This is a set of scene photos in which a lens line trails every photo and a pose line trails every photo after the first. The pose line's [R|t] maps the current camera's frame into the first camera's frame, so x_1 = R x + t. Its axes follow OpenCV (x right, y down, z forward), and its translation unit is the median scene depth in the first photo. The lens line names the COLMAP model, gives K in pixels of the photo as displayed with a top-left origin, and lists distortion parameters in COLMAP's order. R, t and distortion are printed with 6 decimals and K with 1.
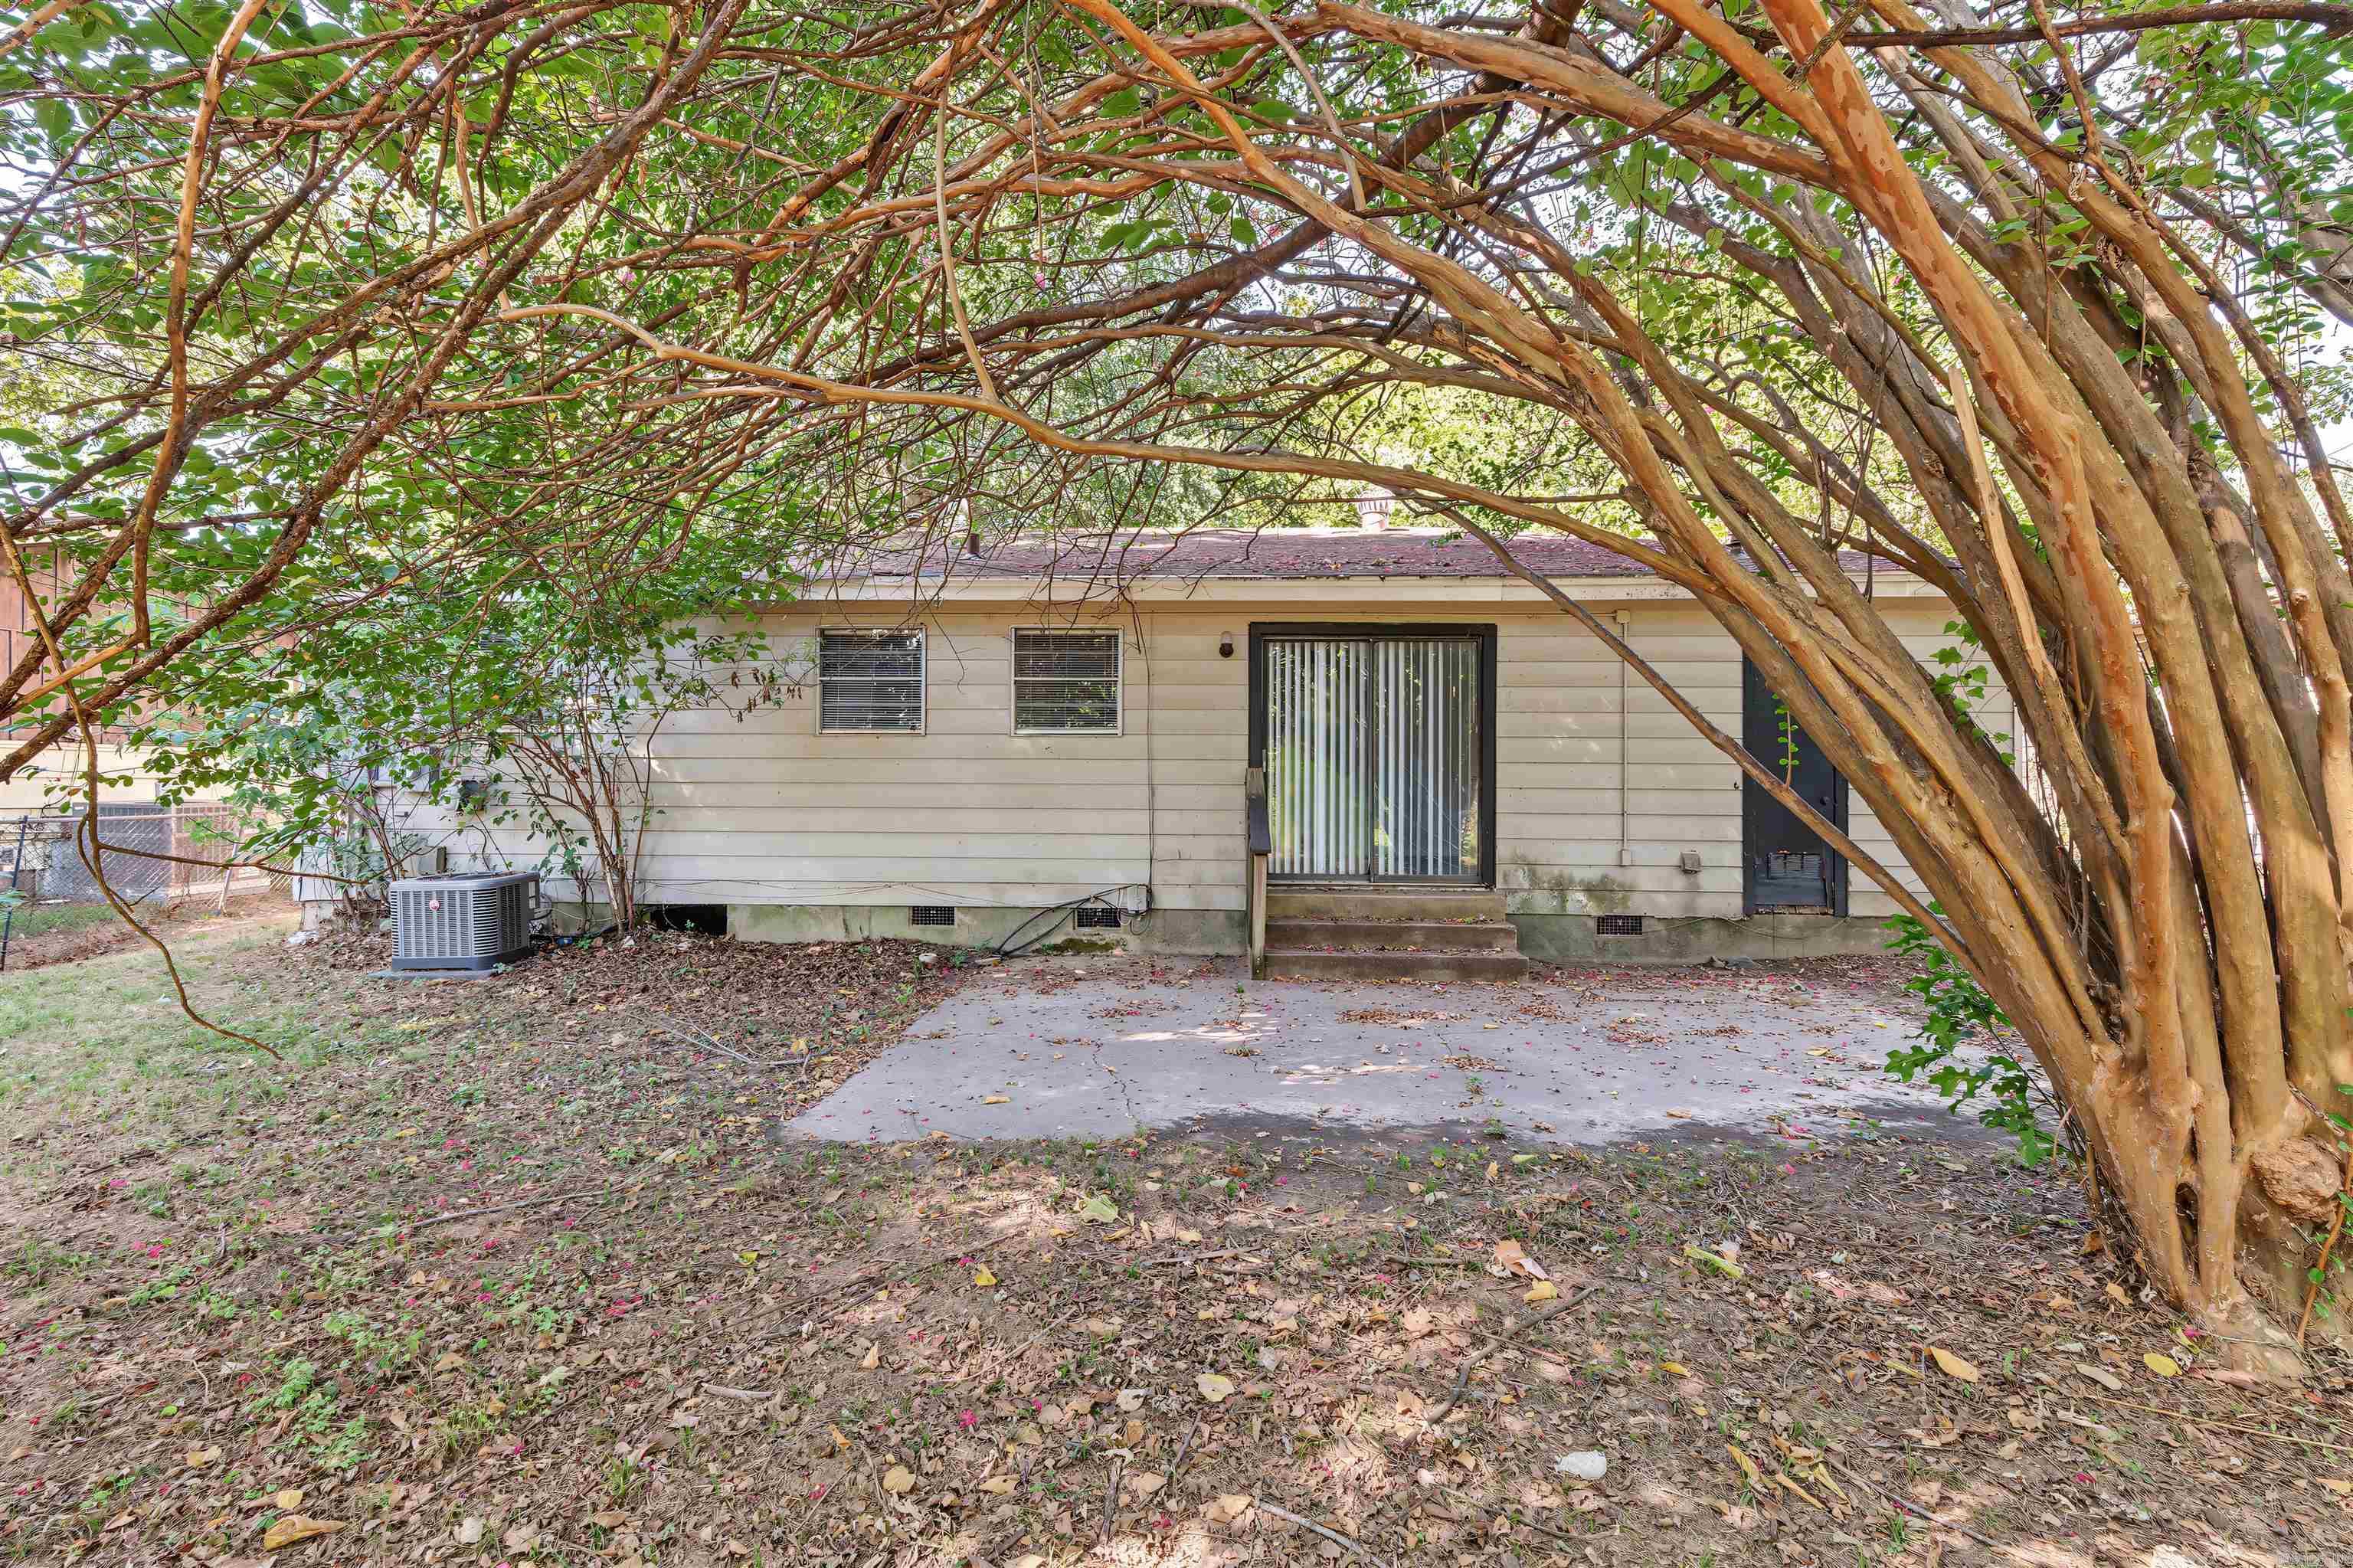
lens RADIAL K [[1034.7, 0, 1175.1], [0, 1034.7, 786.5], [0, 0, 1]] dist [0.001750, -0.001579]
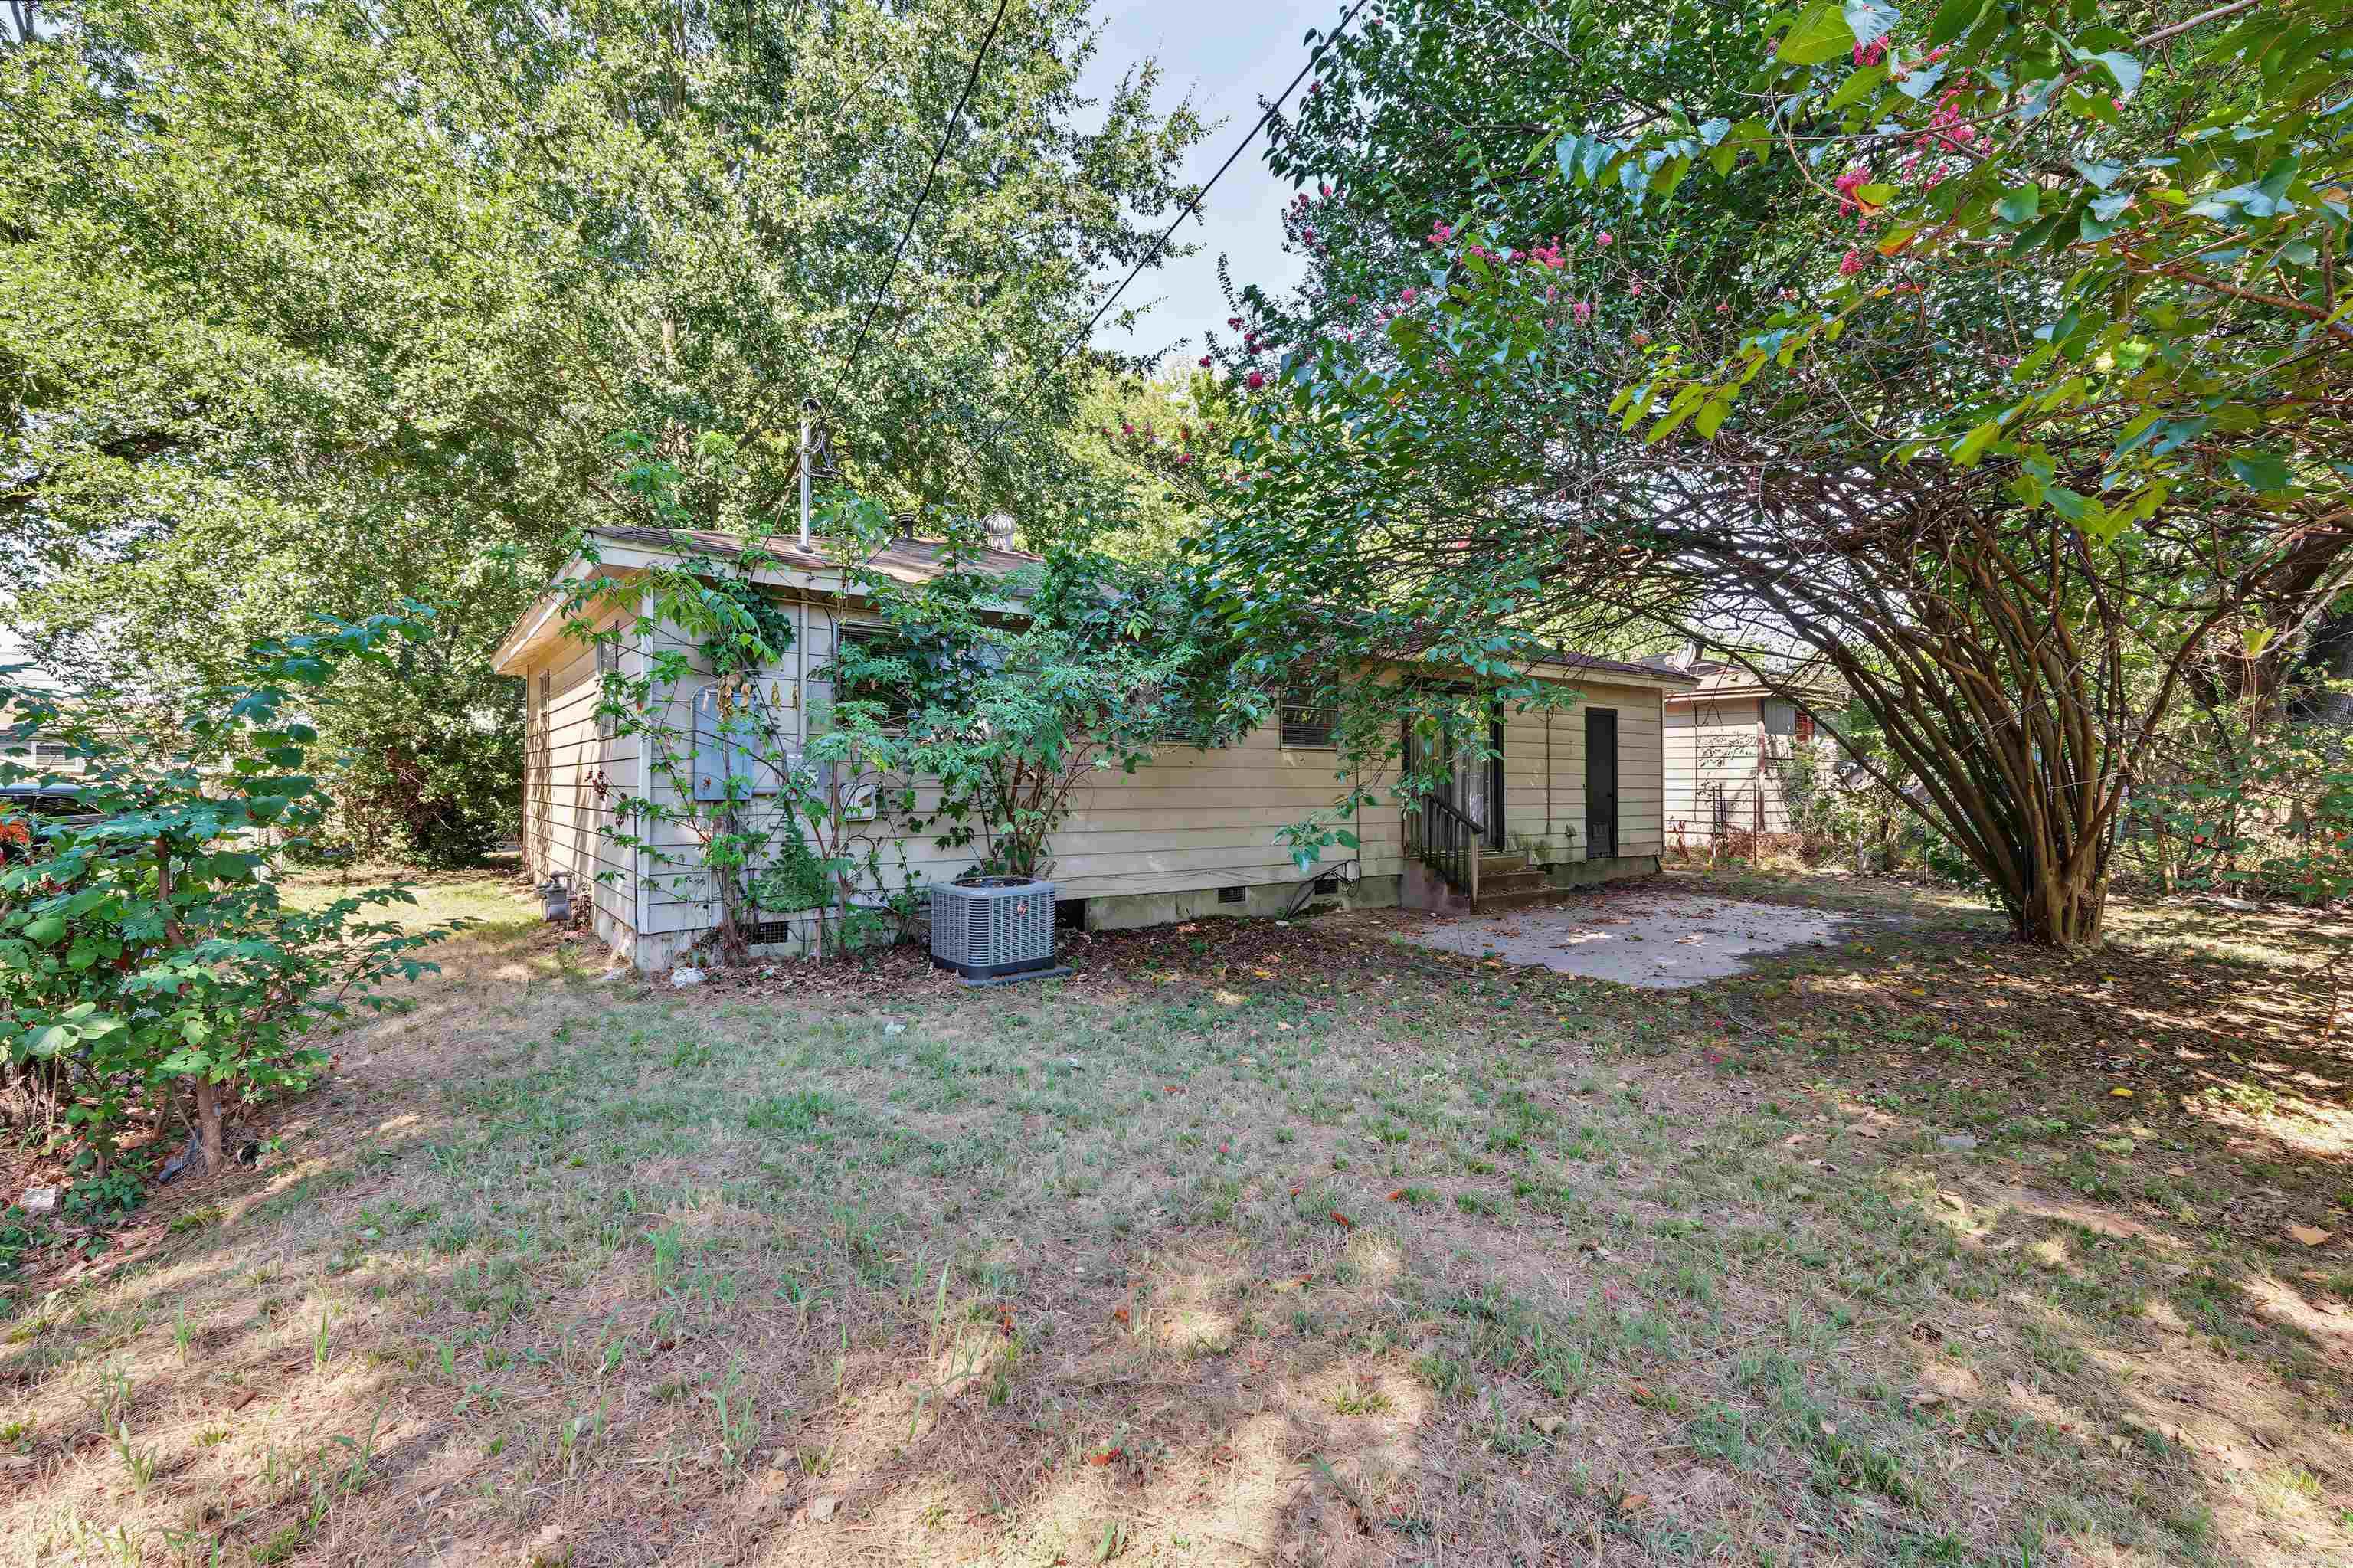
lens RADIAL K [[1034.7, 0, 1174.1], [0, 1034.7, 780.0], [0, 0, 1]] dist [0.001750, -0.001579]
pose [[0.776703, -0.002944, 0.629860, -1.093376], [0.003711, 0.999993, 0.000098, -0.013949], [-0.629856, 0.002261, 0.776709, 0.073805]]
